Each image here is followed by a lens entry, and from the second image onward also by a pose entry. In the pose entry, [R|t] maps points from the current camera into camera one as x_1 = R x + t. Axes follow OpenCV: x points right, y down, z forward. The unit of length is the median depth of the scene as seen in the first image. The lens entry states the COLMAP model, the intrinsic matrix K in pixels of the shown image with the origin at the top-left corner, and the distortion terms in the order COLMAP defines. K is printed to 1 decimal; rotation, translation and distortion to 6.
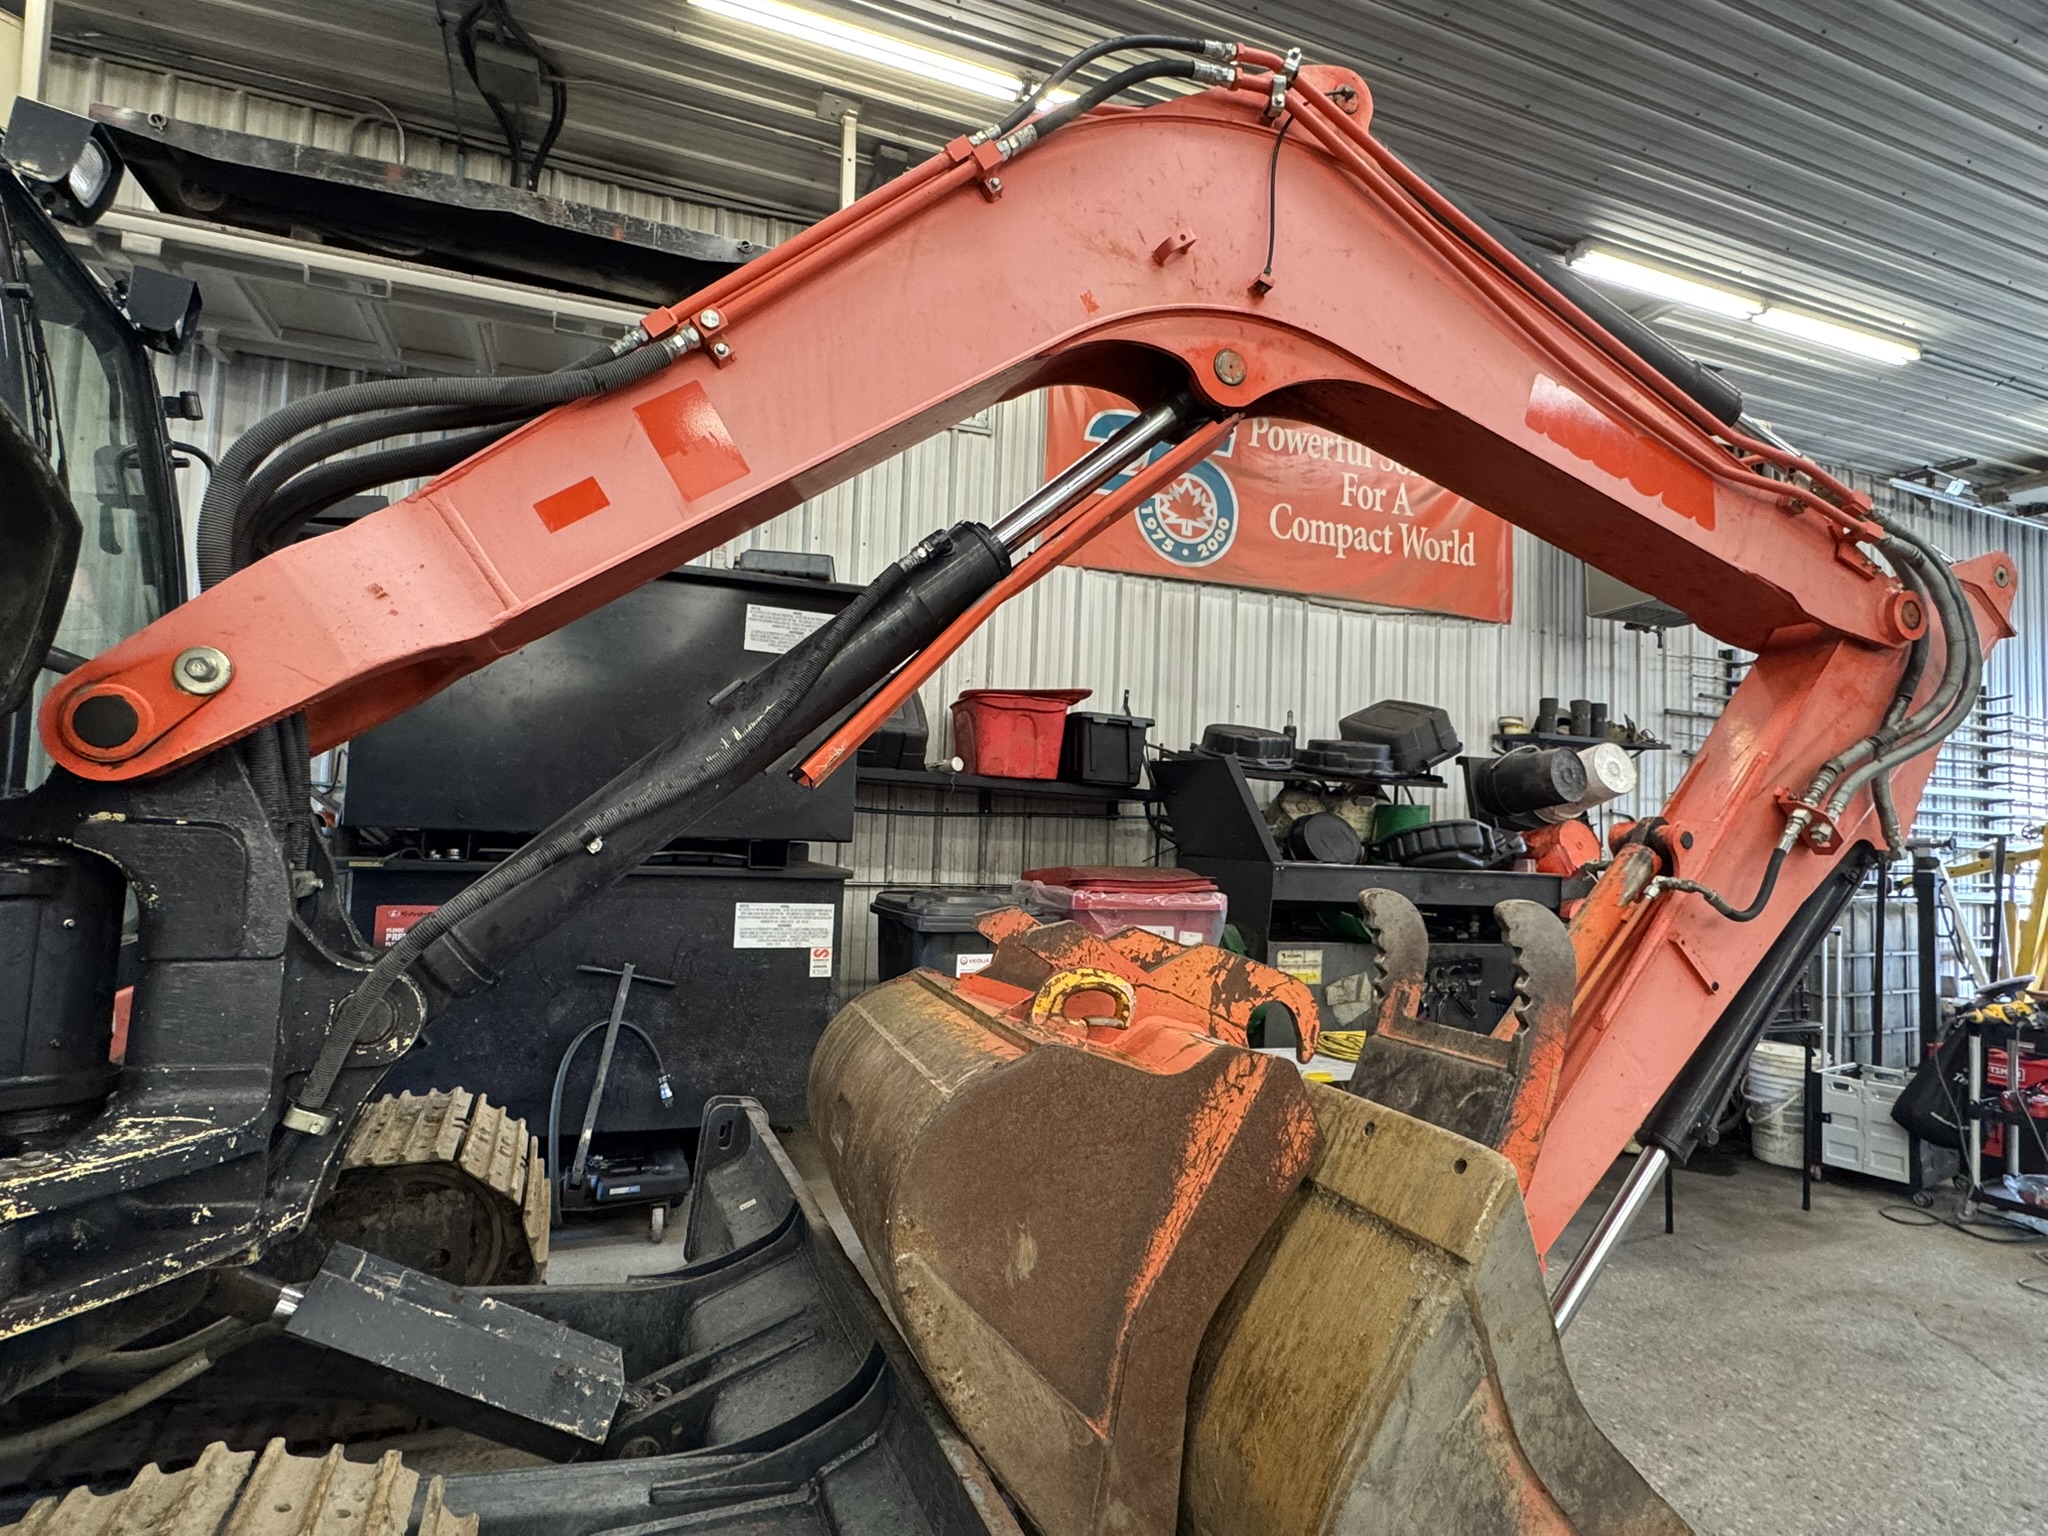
lens RADIAL K [[1080.5, 0, 1024.0], [0, 1080.5, 768.0], [0, 0, 1]] dist [0.000004, 0.000286]
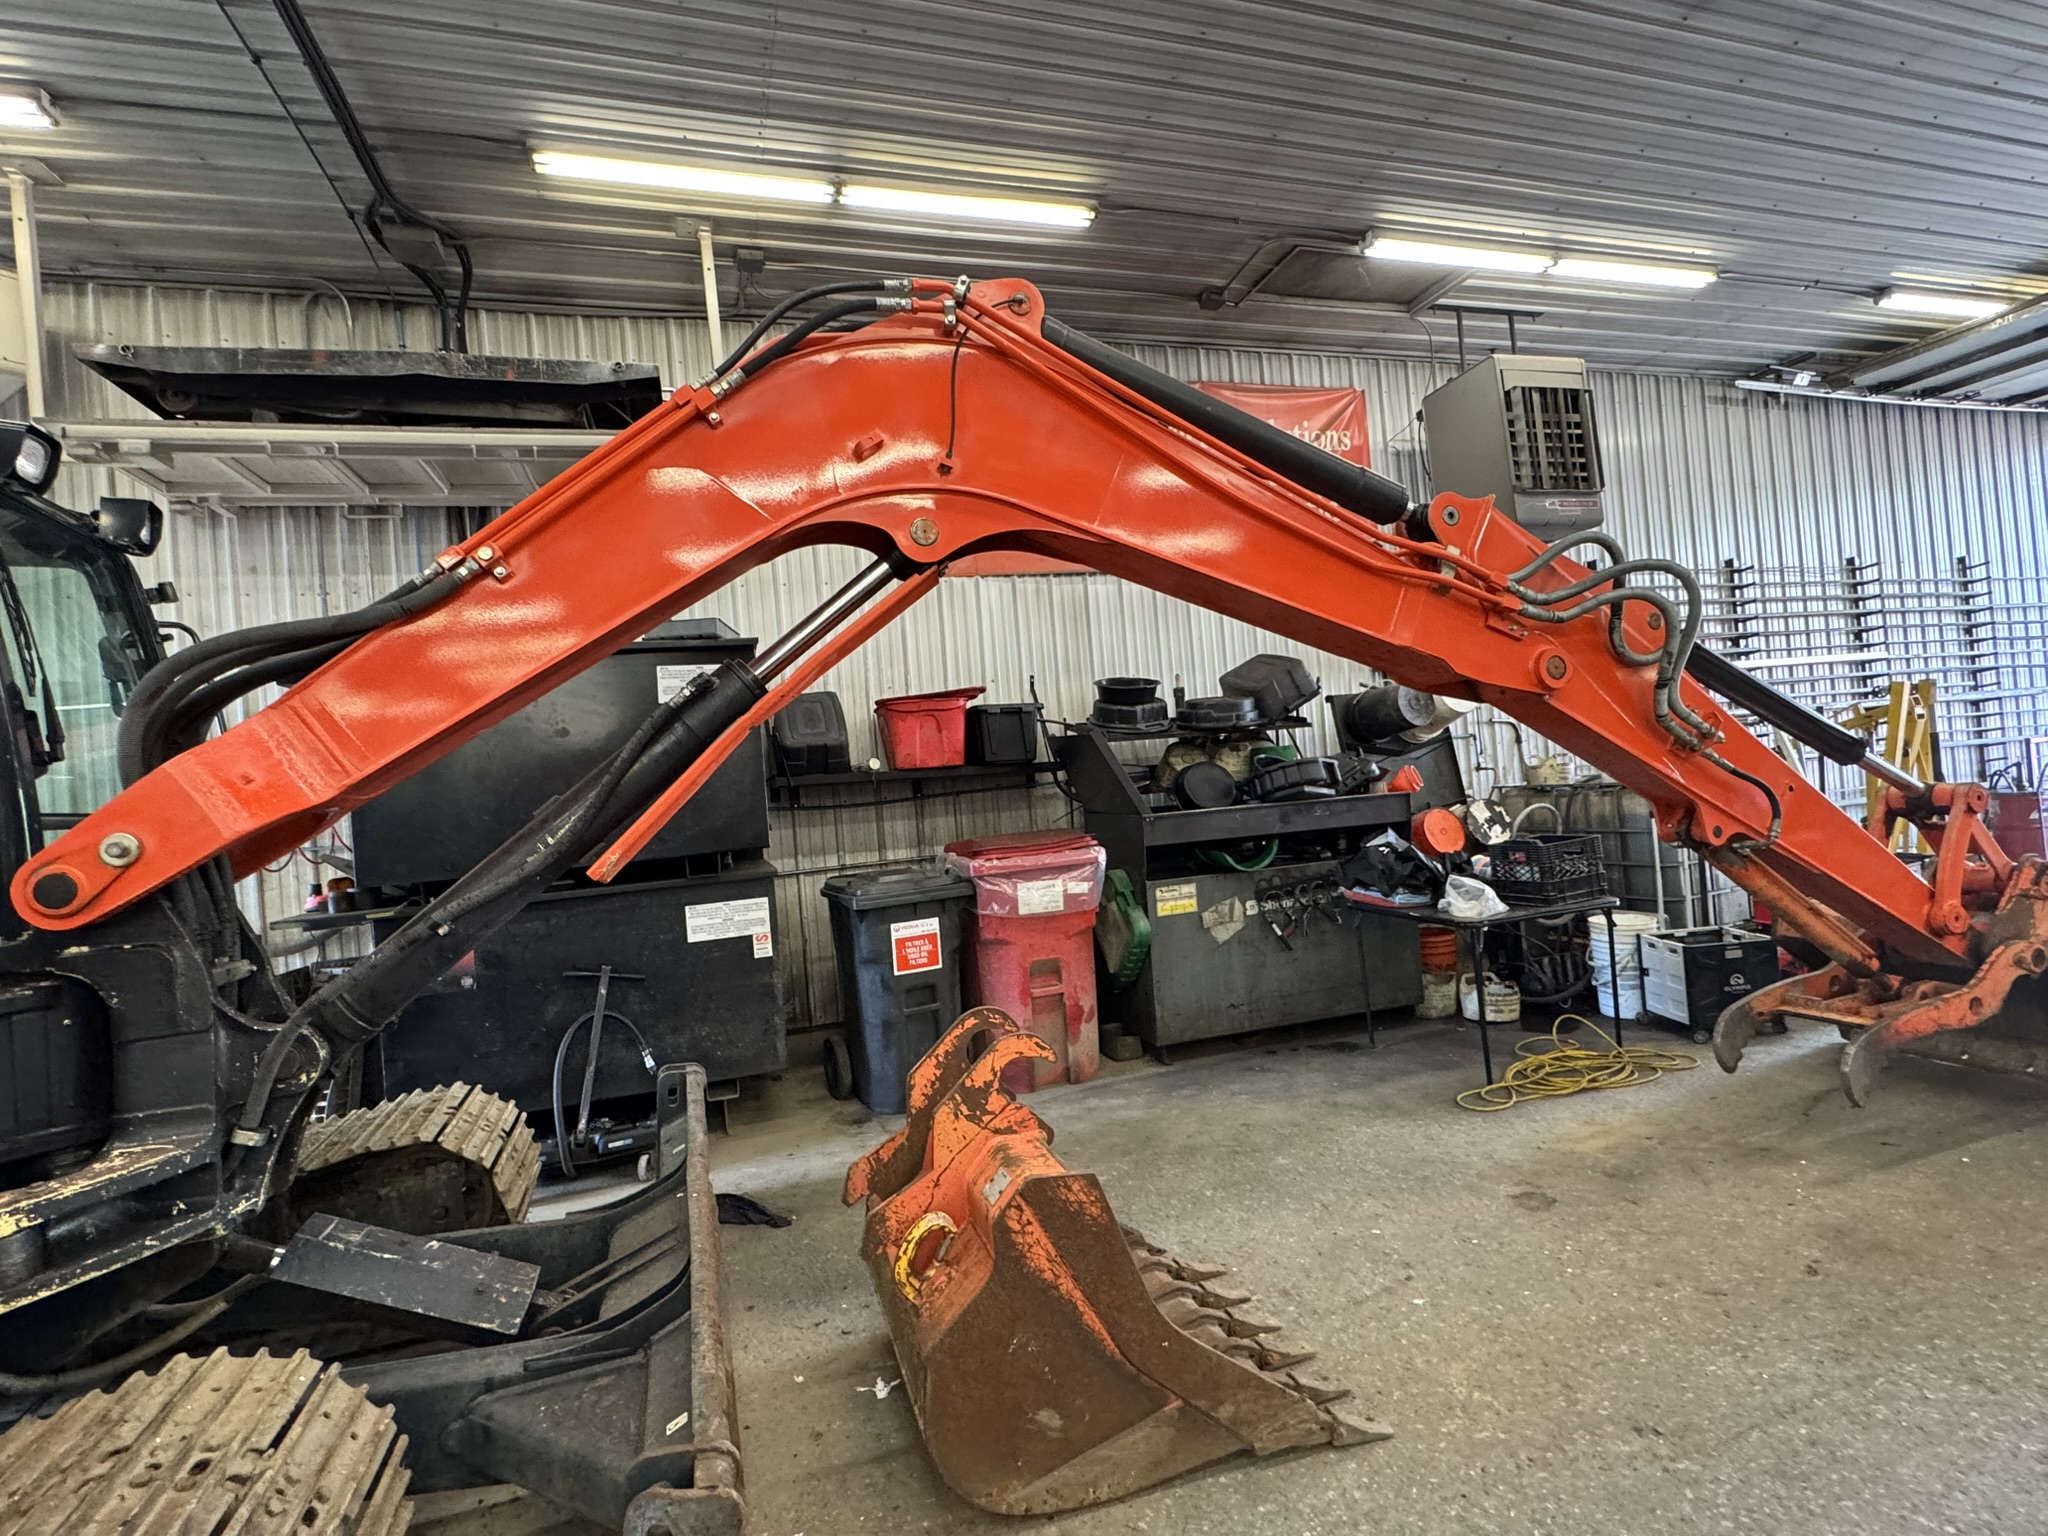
lens RADIAL K [[983.9, 0, 1024.0], [0, 983.9, 768.0], [0, 0, 1]] dist [-0.000896, -0.000130]
pose [[0.990844, -0.122188, -0.057423, 0.197891], [0.125055, 0.990924, 0.049303, -0.038925], [0.050877, -0.056033, 0.997132, -0.092098]]
